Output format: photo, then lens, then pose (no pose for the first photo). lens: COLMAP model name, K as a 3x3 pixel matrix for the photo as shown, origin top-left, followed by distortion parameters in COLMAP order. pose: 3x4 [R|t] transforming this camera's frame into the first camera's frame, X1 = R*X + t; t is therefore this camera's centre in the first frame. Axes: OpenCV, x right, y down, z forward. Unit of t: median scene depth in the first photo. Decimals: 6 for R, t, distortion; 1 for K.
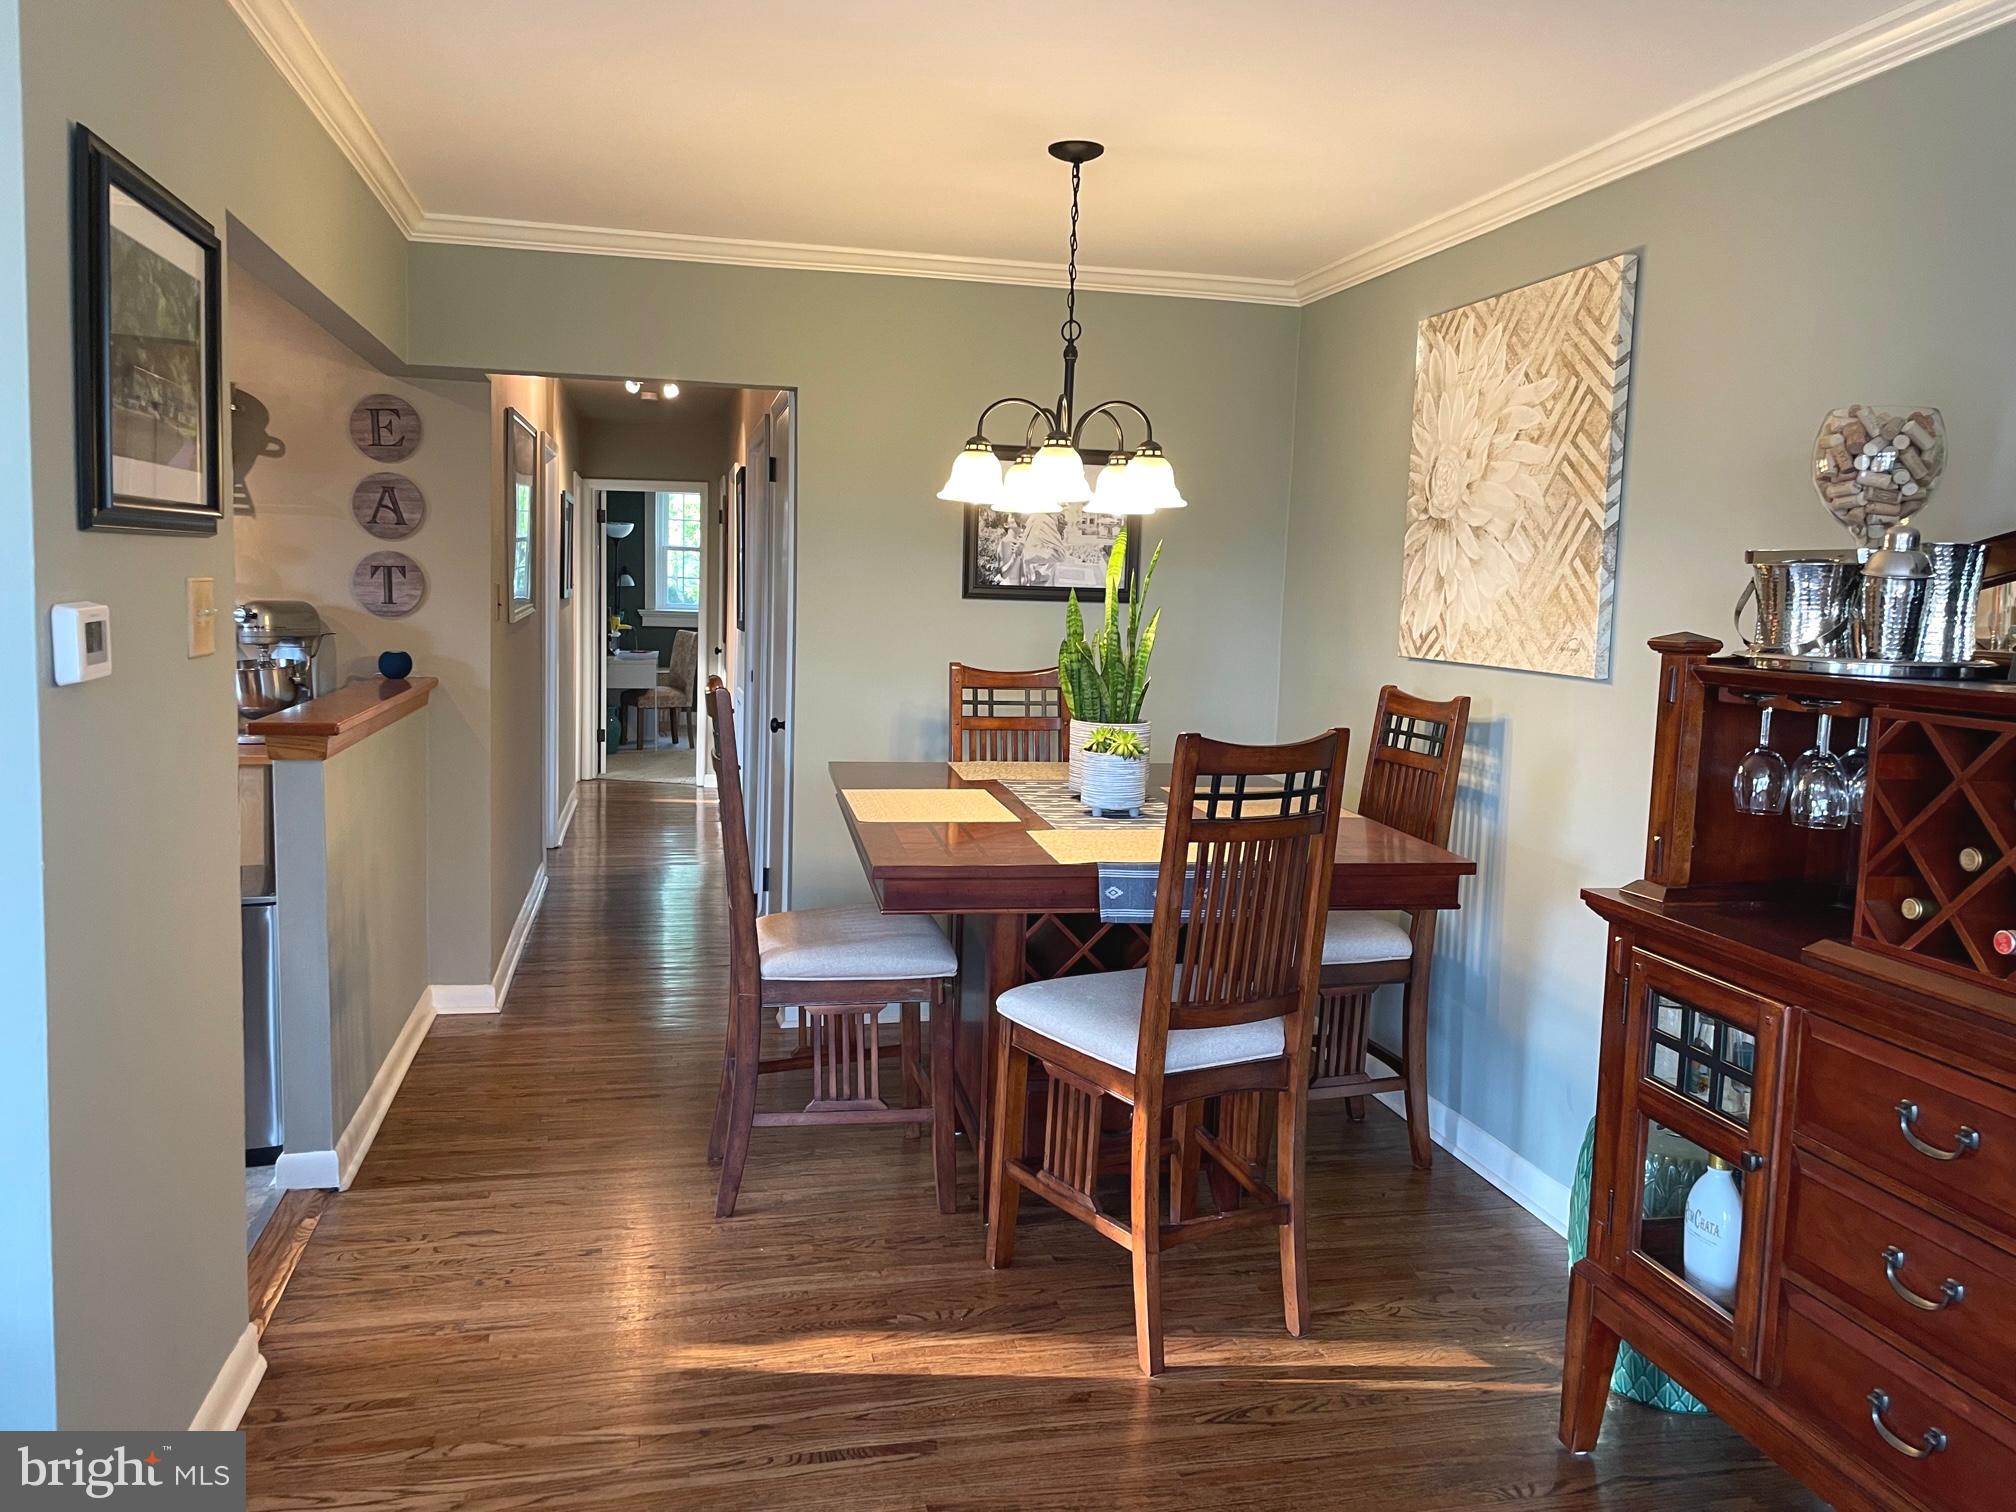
lens RADIAL K [[1520.3, 0, 1025.9], [0, 1520.3, 742.5], [0, 0, 1]] dist [0.089877, -0.106405]
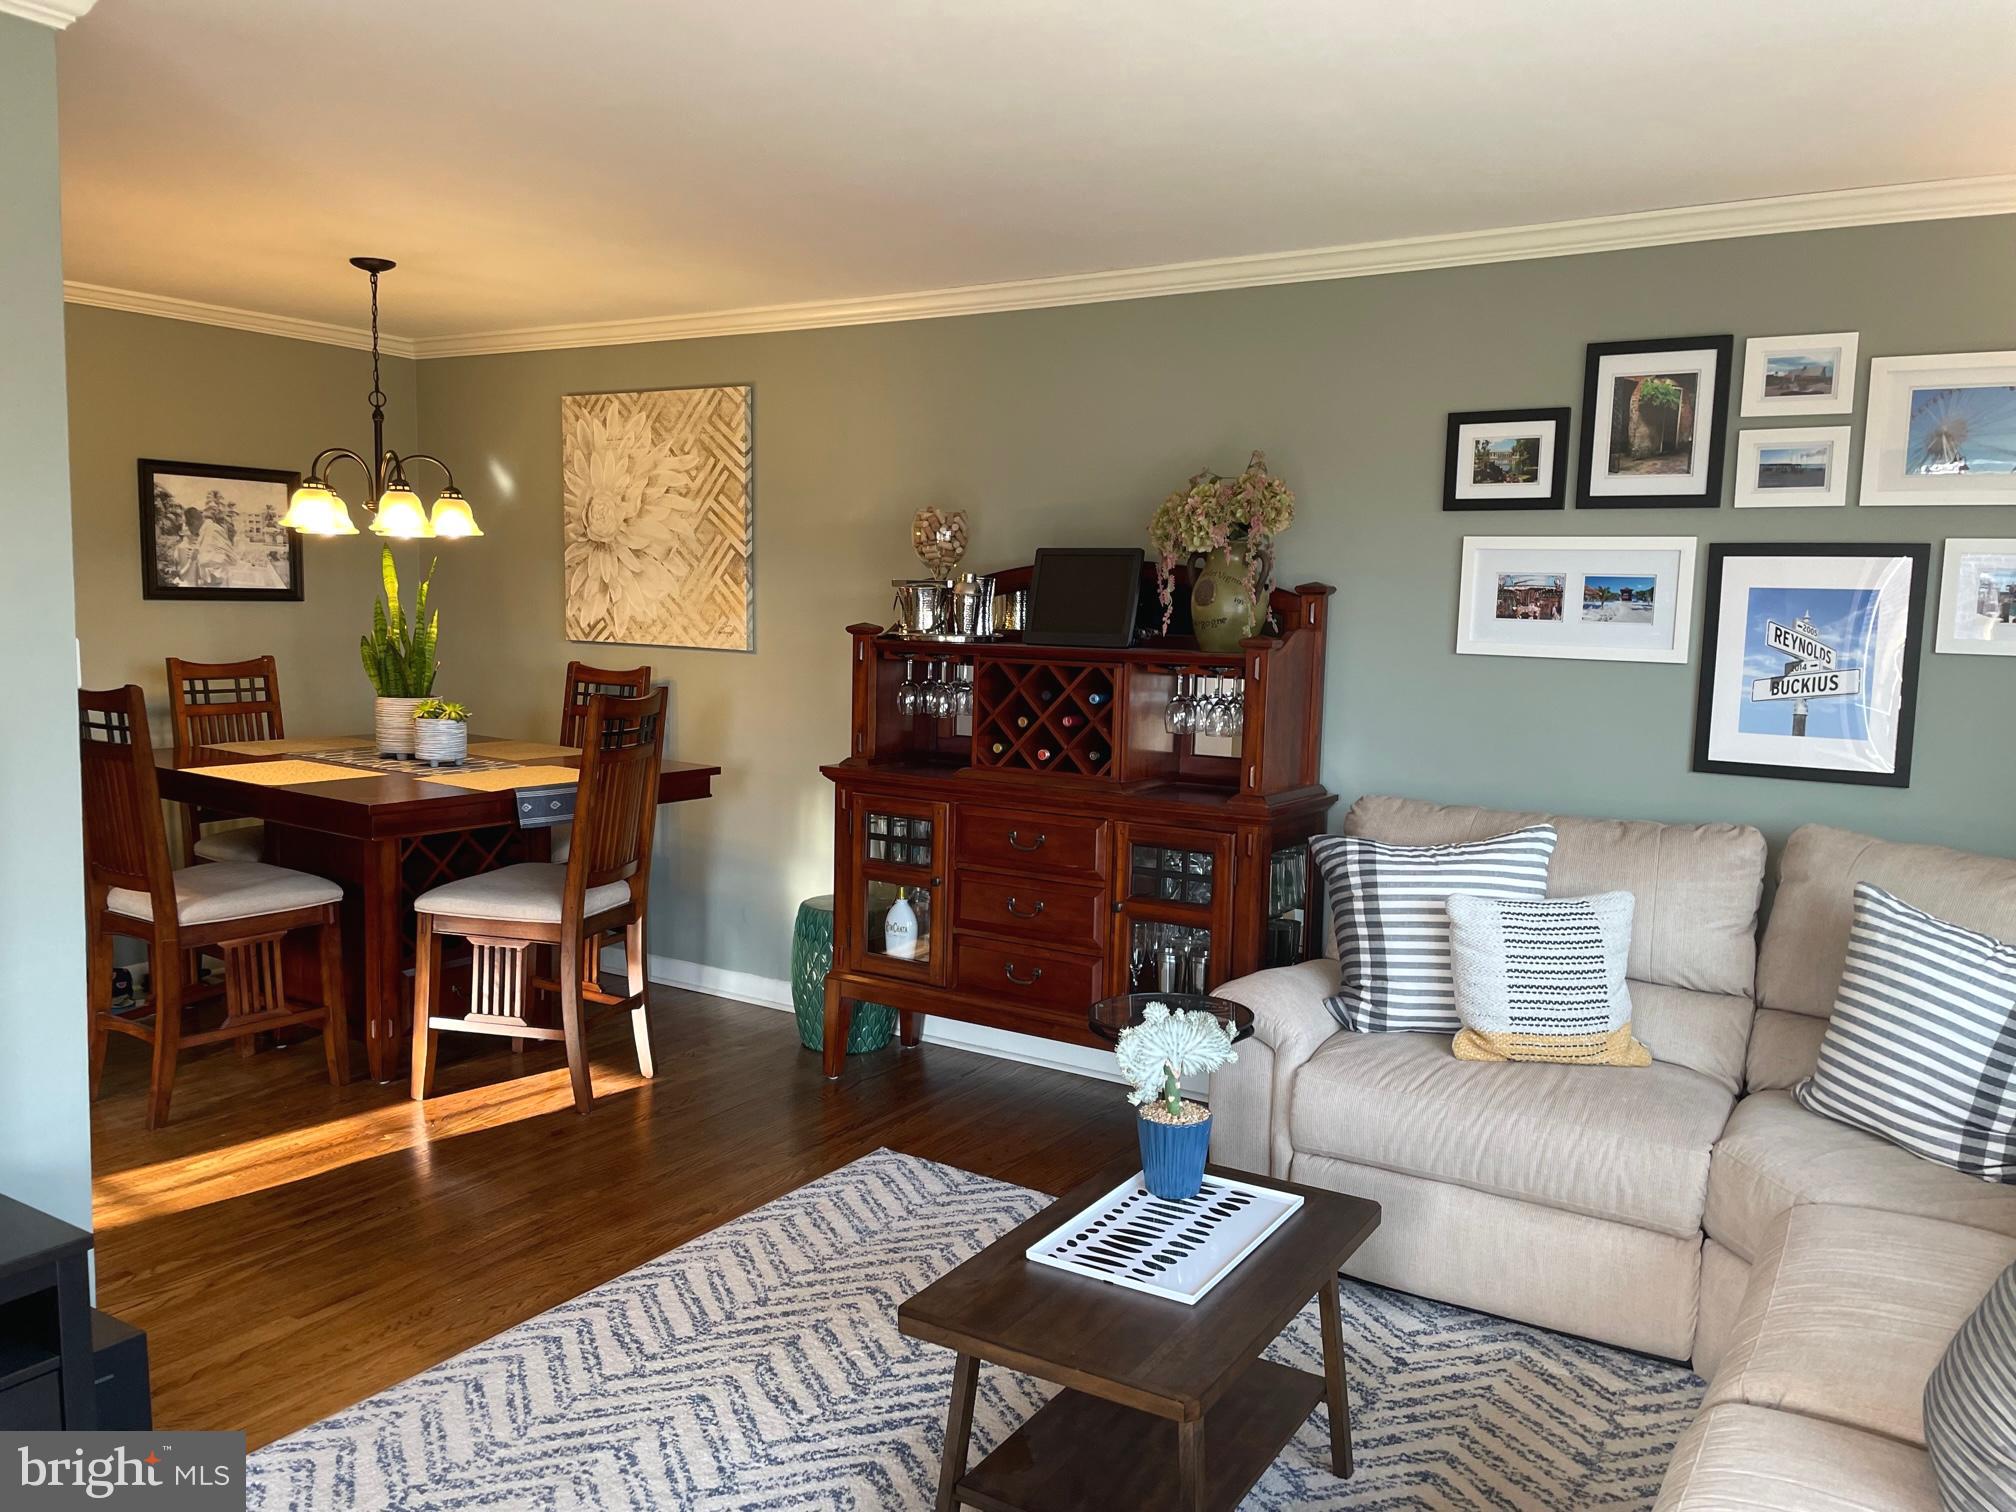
lens RADIAL K [[1520.3, 0, 1020.5], [0, 1520.3, 763.2], [0, 0, 1]] dist [0.089877, -0.106405]
pose [[0.715739, -0.090687, 0.692455, -0.529124], [0.070684, 0.995848, 0.057361, 0.004427], [-0.694781, 0.007890, 0.719178, -0.334789]]
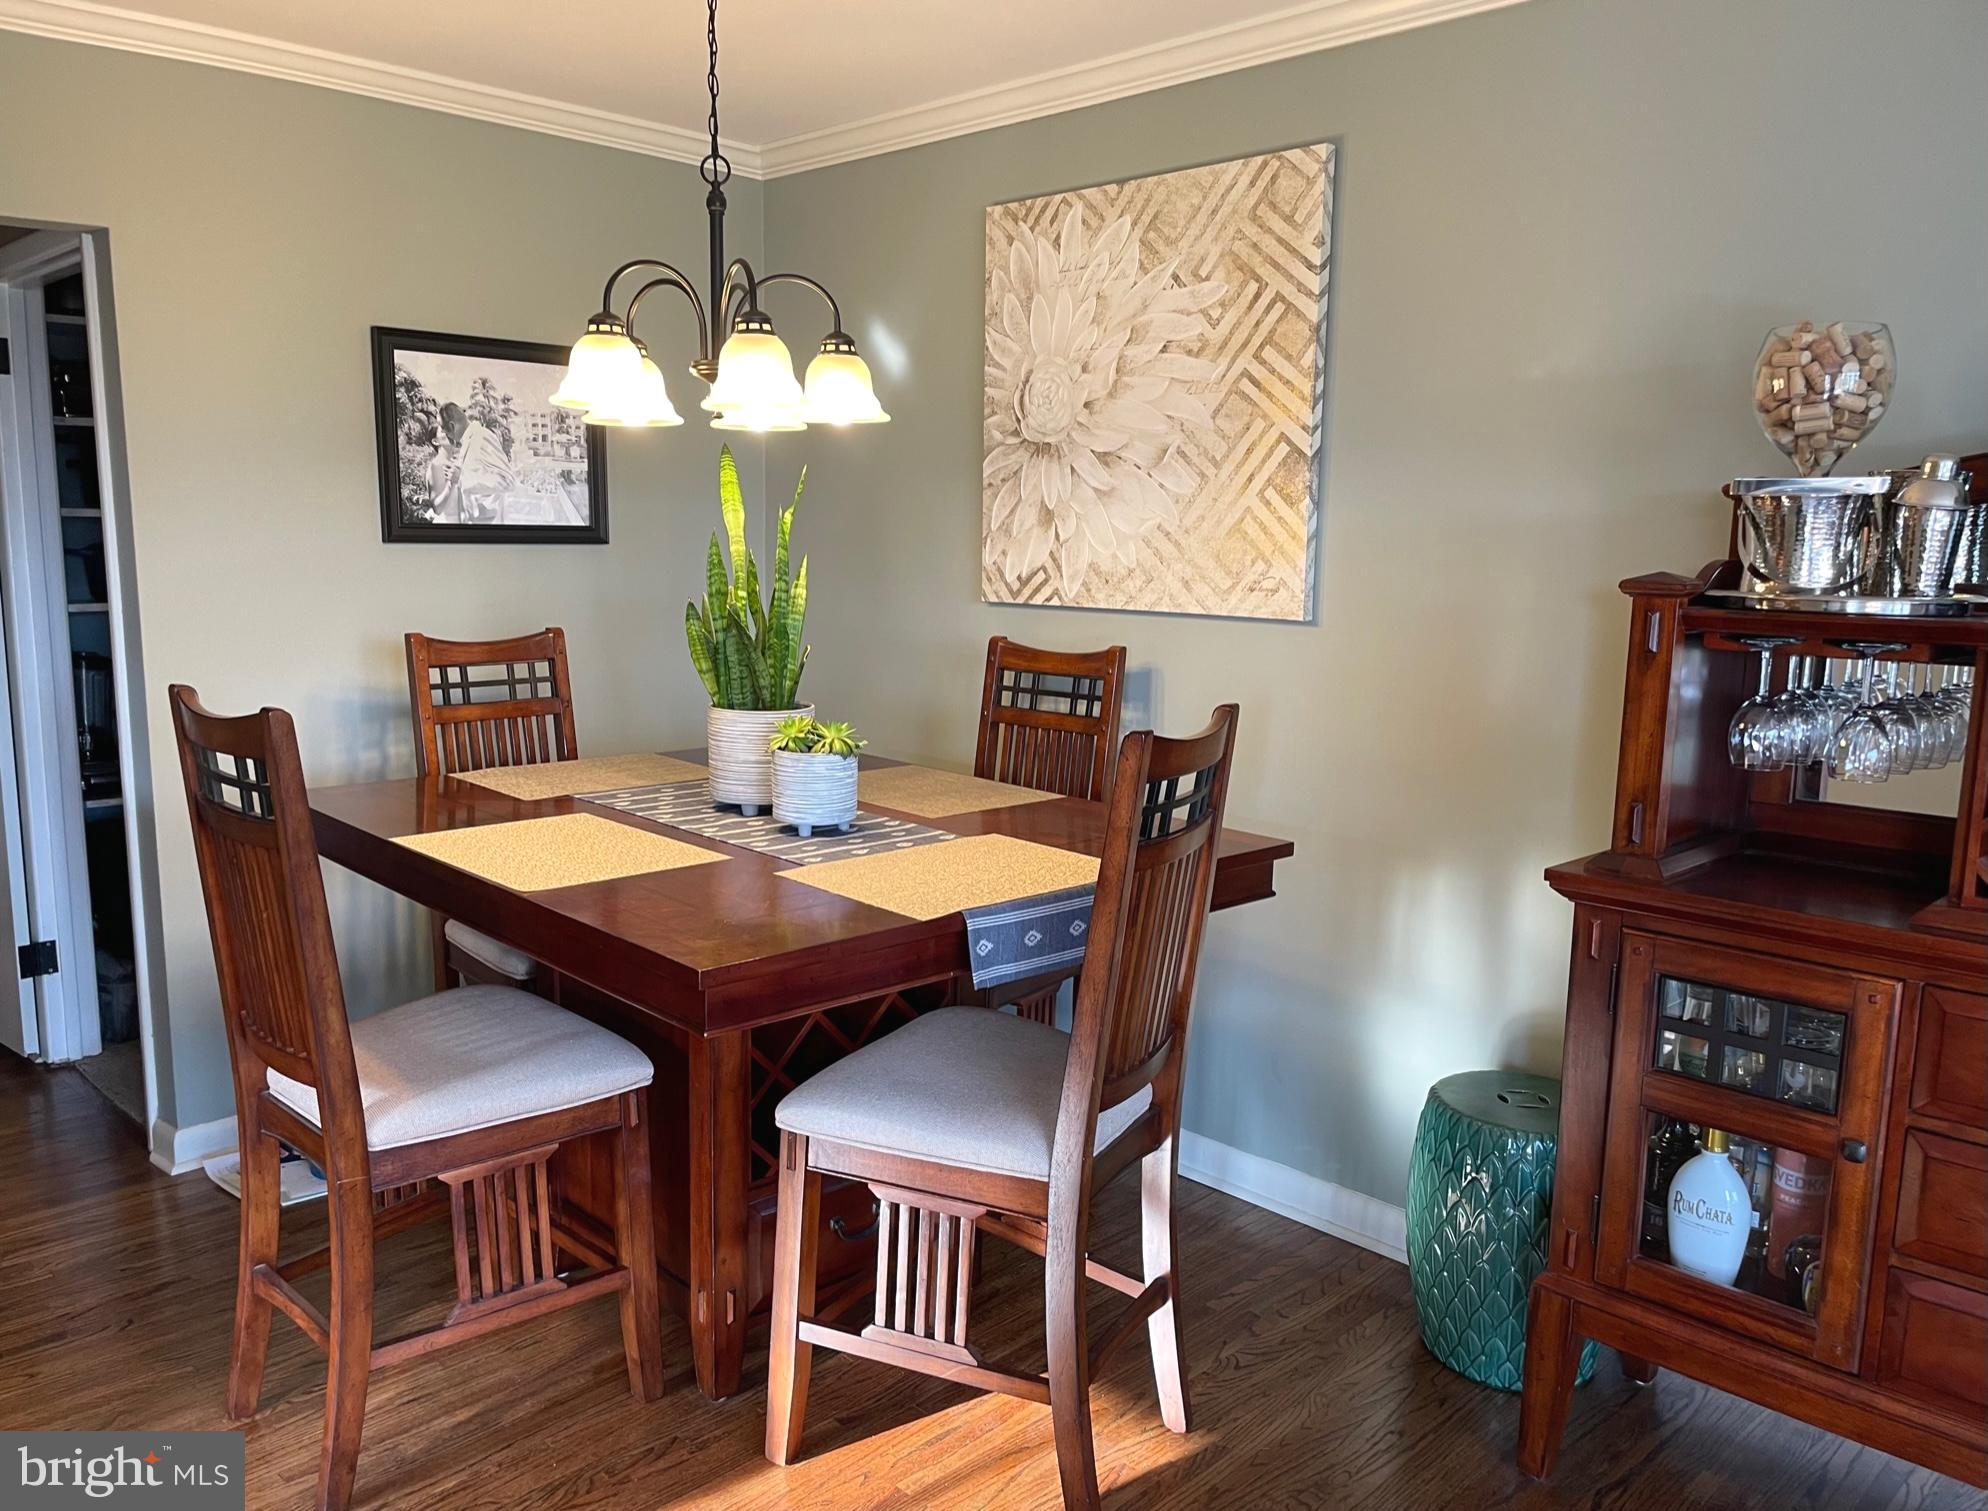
lens RADIAL K [[1525.1, 0, 970.3], [0, 1525.1, 780.0], [0, 0, 1]] dist [0.075163, -0.054578]
pose [[0.851197, -0.105084, 0.514219, -0.275819], [0.067430, 0.993527, 0.091415, -0.043813], [-0.520497, -0.043138, 0.852773, 0.315964]]
